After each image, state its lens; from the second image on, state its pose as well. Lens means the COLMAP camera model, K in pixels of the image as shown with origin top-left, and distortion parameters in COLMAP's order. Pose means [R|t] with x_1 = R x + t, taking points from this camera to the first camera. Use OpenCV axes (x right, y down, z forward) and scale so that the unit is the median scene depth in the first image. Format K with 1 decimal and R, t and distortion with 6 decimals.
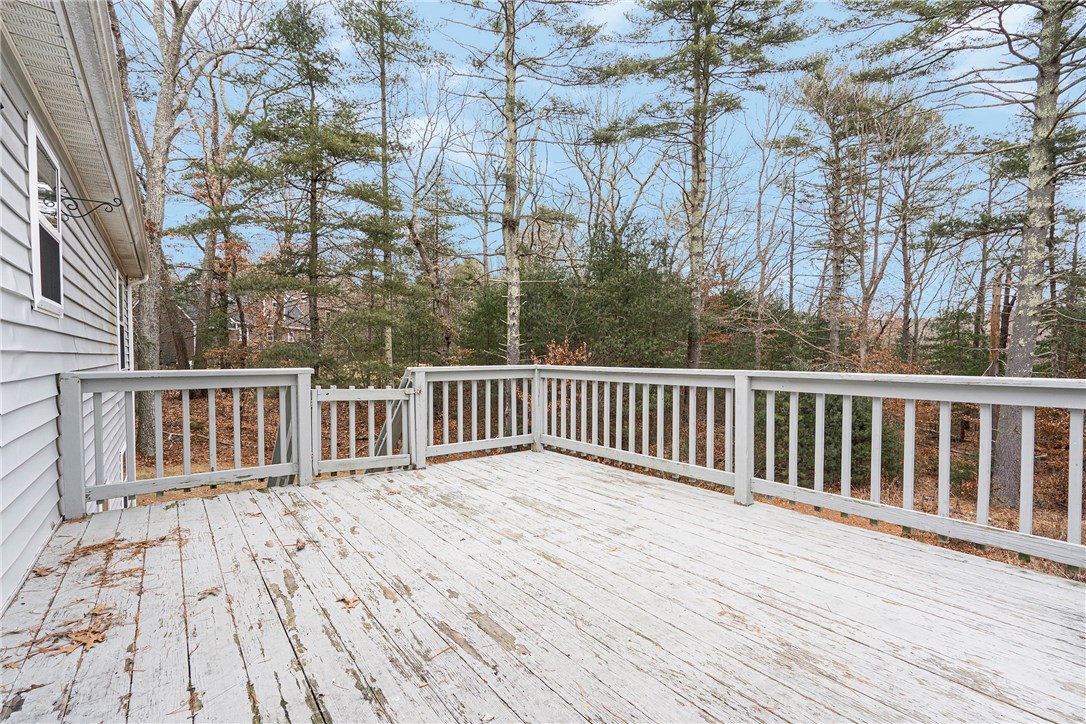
lens RADIAL K [[497.2, 0, 543.0], [0, 497.2, 362.0], [0, 0, 1]] dist [-0.003639, 0.001712]
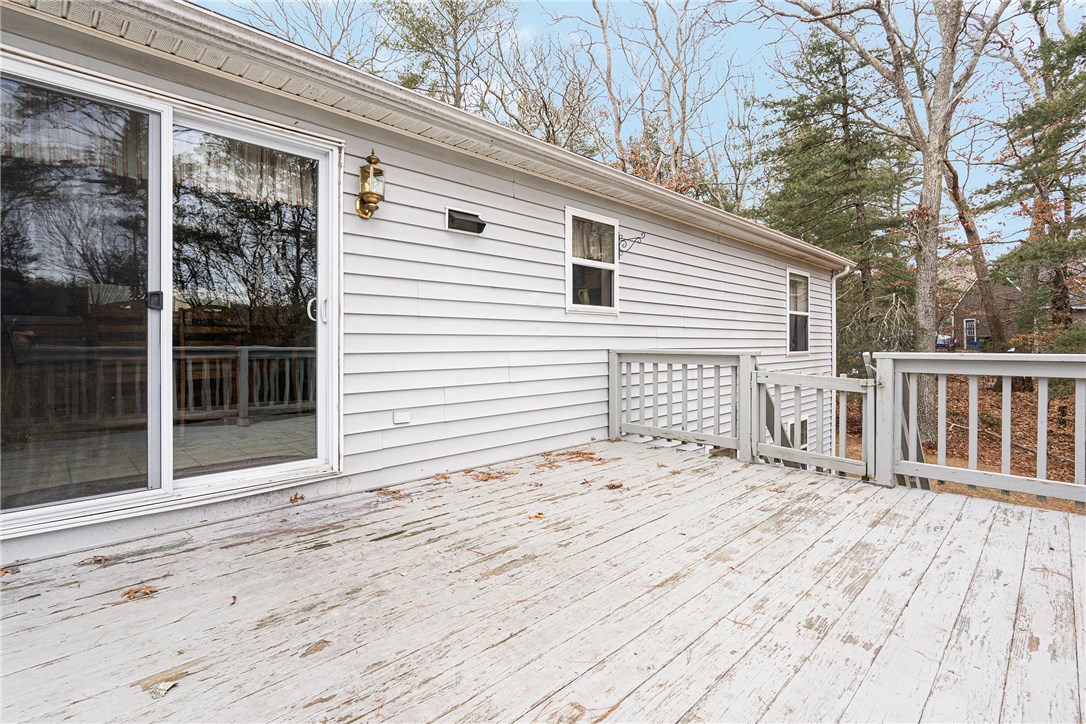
lens RADIAL K [[501.8, 0, 529.9], [0, 501.8, 335.6], [0, 0, 1]] dist [-0.005808, 0.001655]
pose [[0.126819, -0.013364, -0.991836, 0.703695], [-0.011672, 0.999820, -0.014964, 0.003202], [0.991857, 0.013474, 0.126640, 0.565865]]
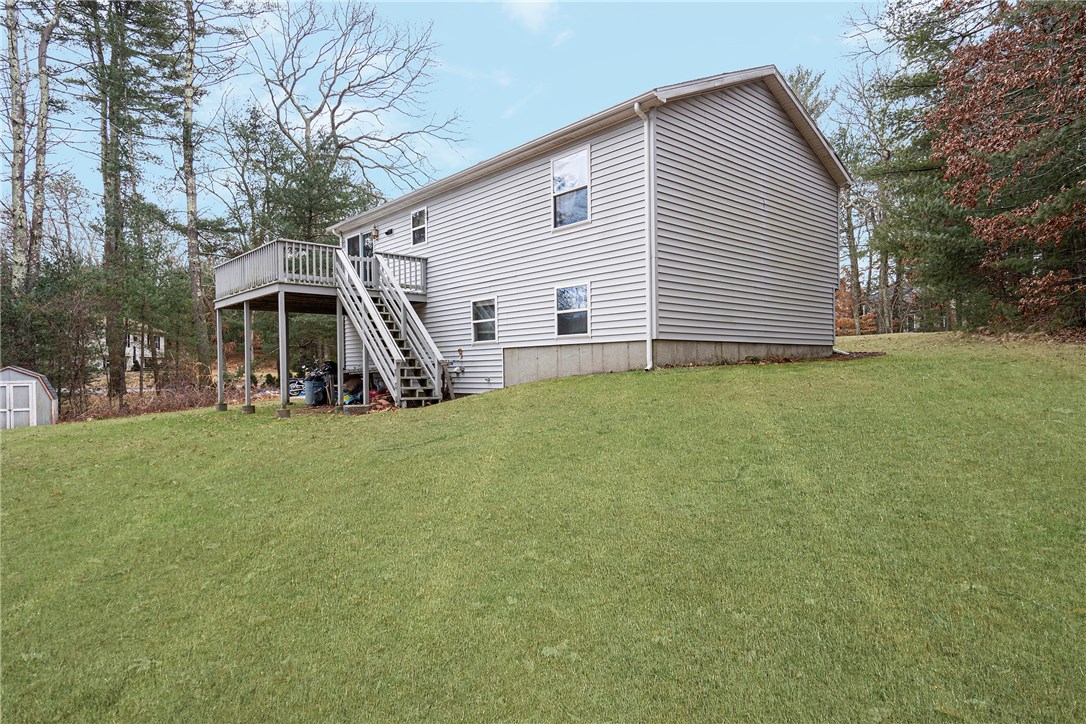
lens RADIAL K [[632.5, 0, 539.7], [0, 632.5, 368.4], [0, 0, 1]] dist [0.007194, 0.000297]
pose [[-0.996240, 0.011757, -0.085834, -1.464040], [0.011373, 0.999923, 0.004968, 0.967964], [0.085886, 0.003974, -0.996297, 6.648398]]
